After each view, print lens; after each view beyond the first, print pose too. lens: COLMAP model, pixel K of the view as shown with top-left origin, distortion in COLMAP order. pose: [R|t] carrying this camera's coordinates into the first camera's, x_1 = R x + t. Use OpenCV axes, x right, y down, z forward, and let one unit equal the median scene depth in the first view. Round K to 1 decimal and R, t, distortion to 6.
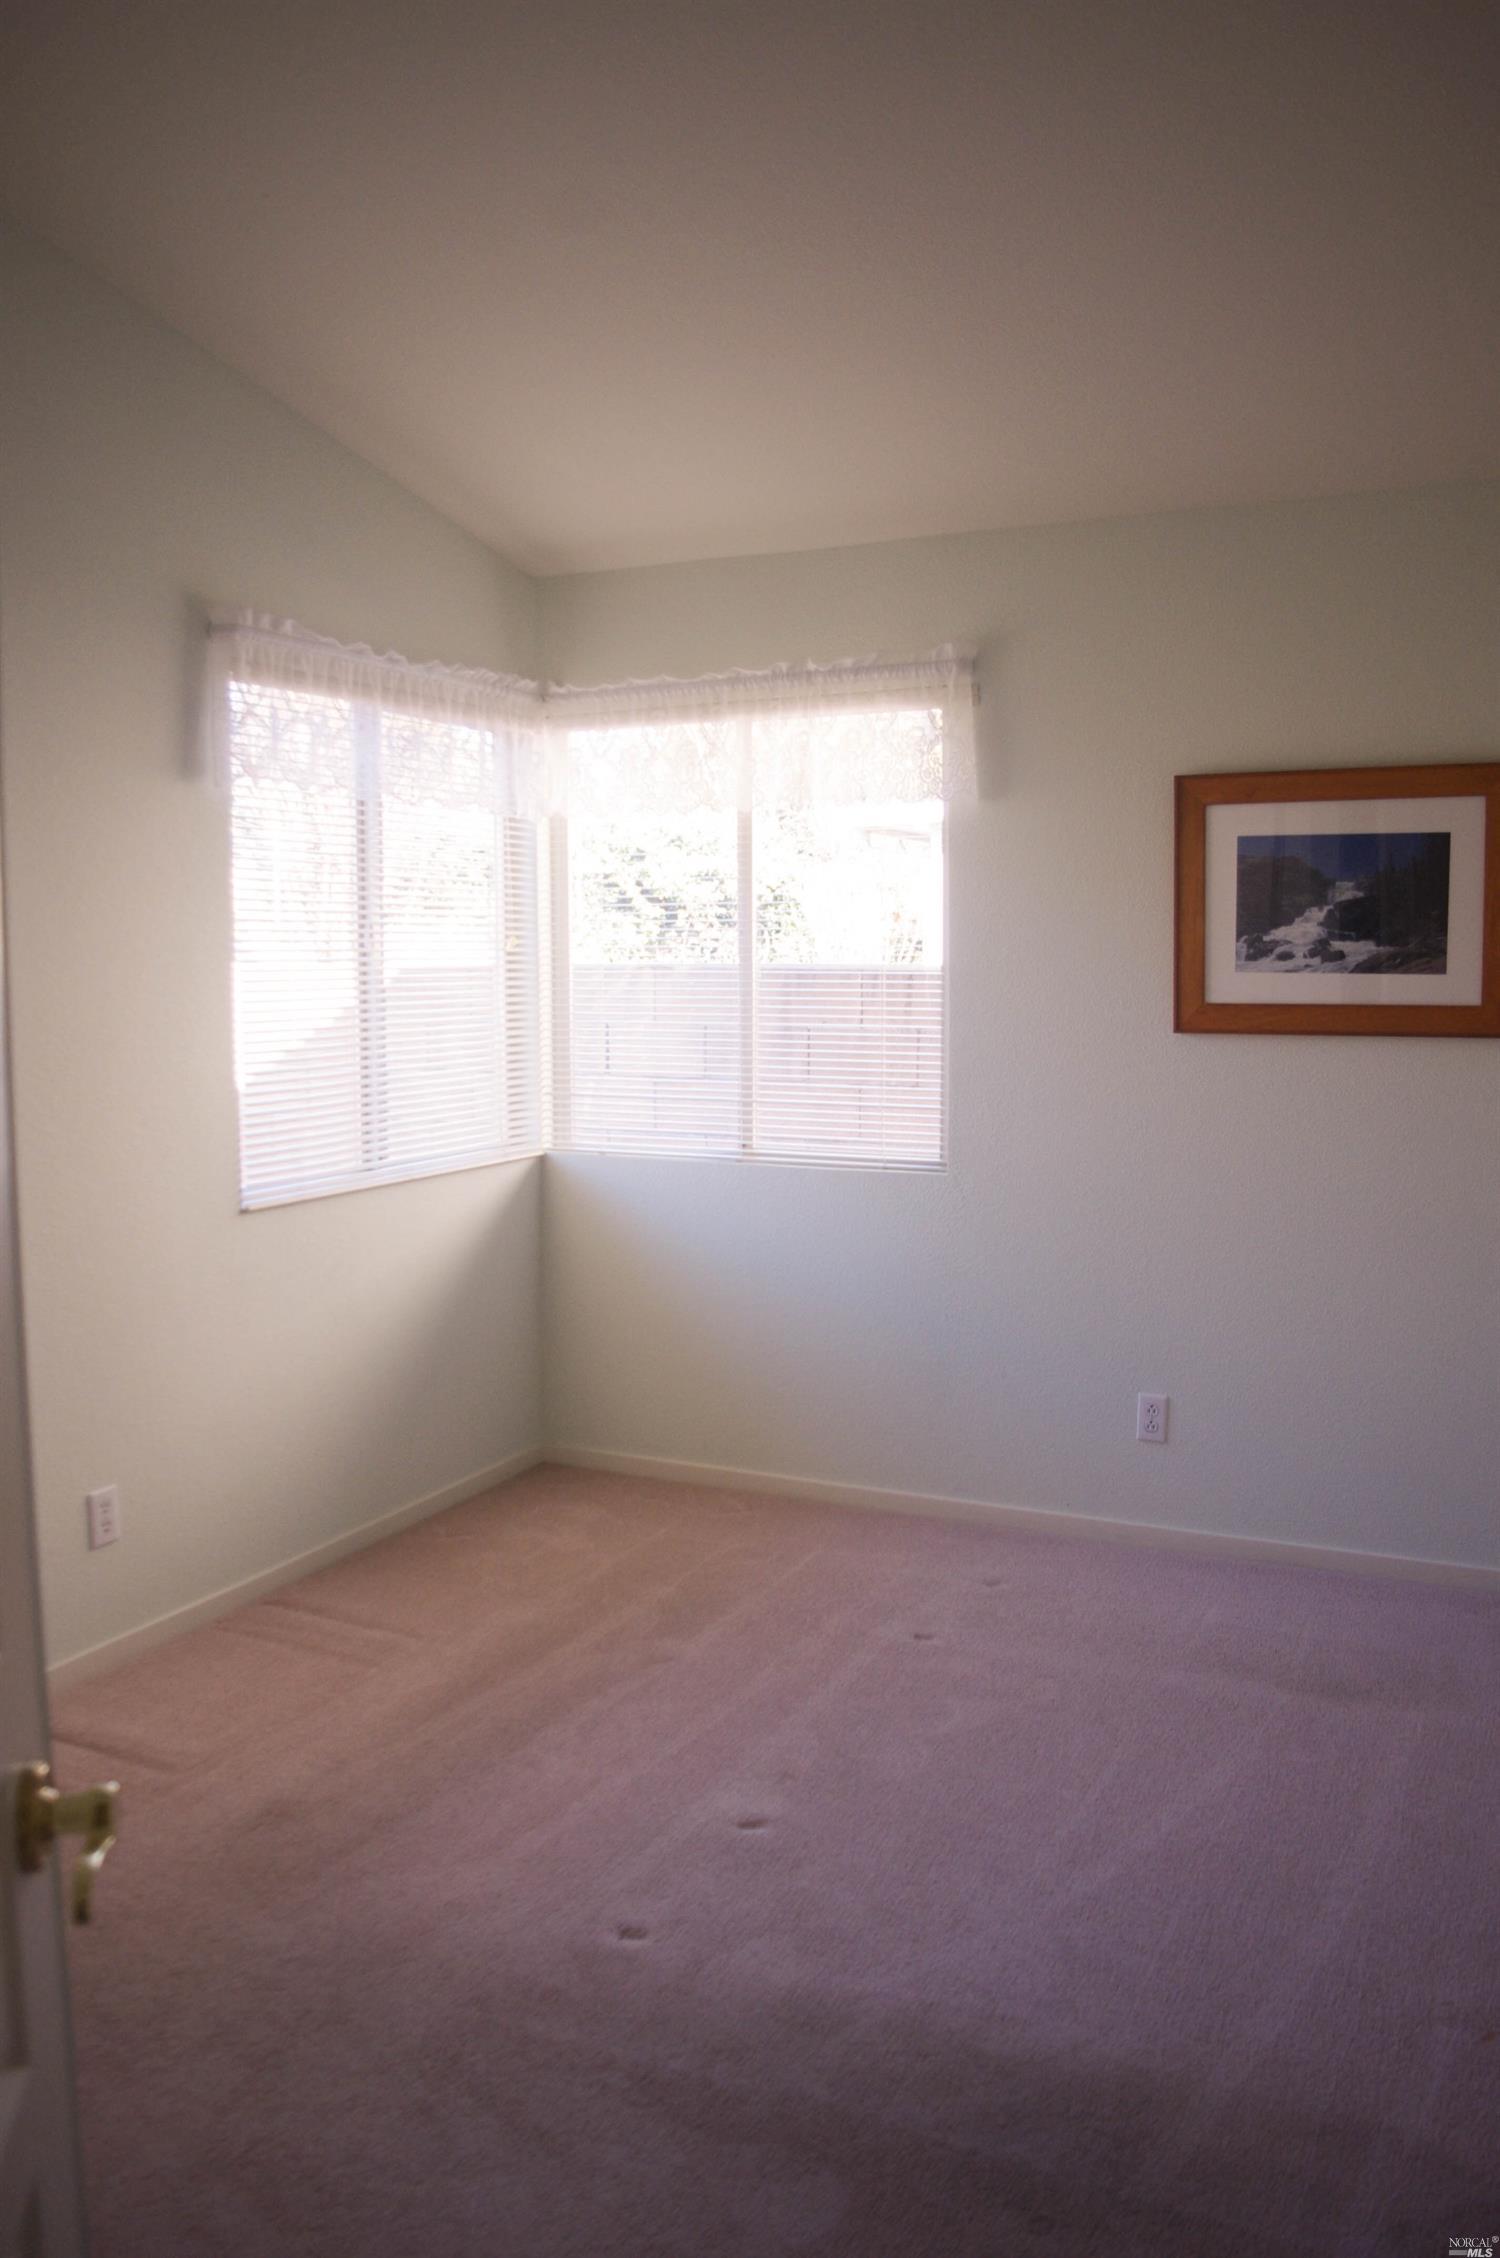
lens RADIAL K [[1789.2, 0, 758.7], [0, 1789.2, 1125.8], [0, 0, 1]] dist [-0.085295, 0.031018]
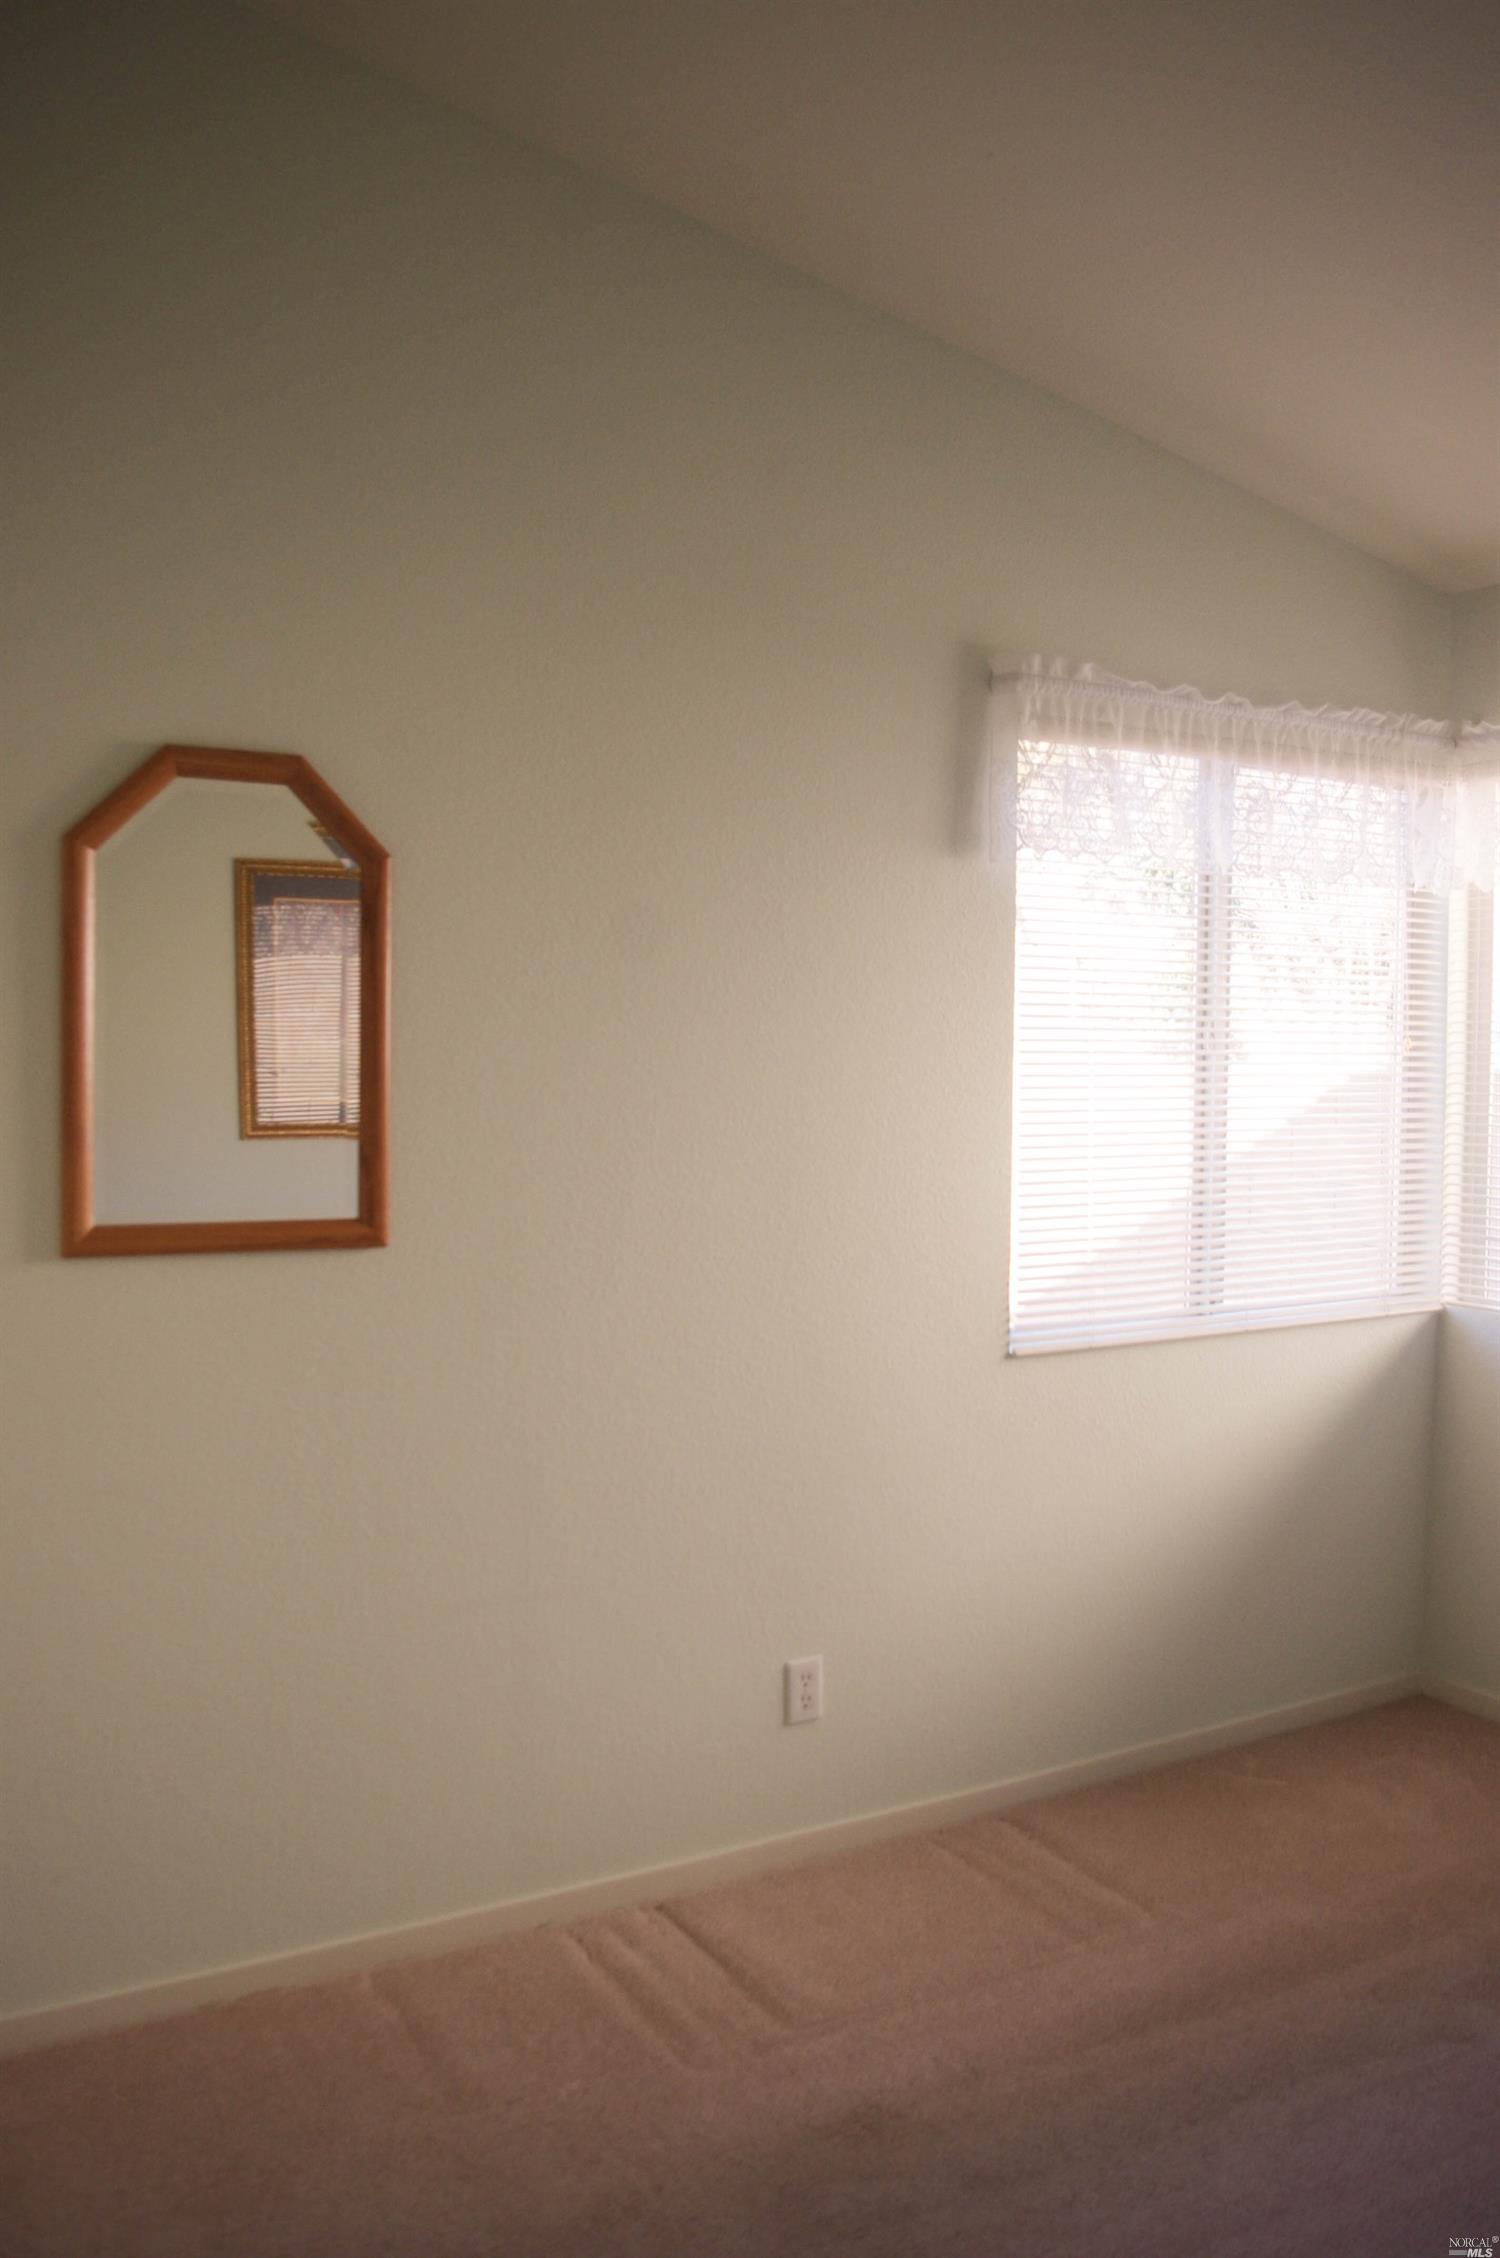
lens RADIAL K [[1789.2, 0, 740.7], [0, 1789.2, 1134.6], [0, 0, 1]] dist [-0.085295, 0.031018]
pose [[0.820134, 0.035407, -0.571075, 0.083756], [-0.063315, 0.997570, -0.029078, -0.023158], [0.568658, 0.060006, 0.820382, 0.201628]]
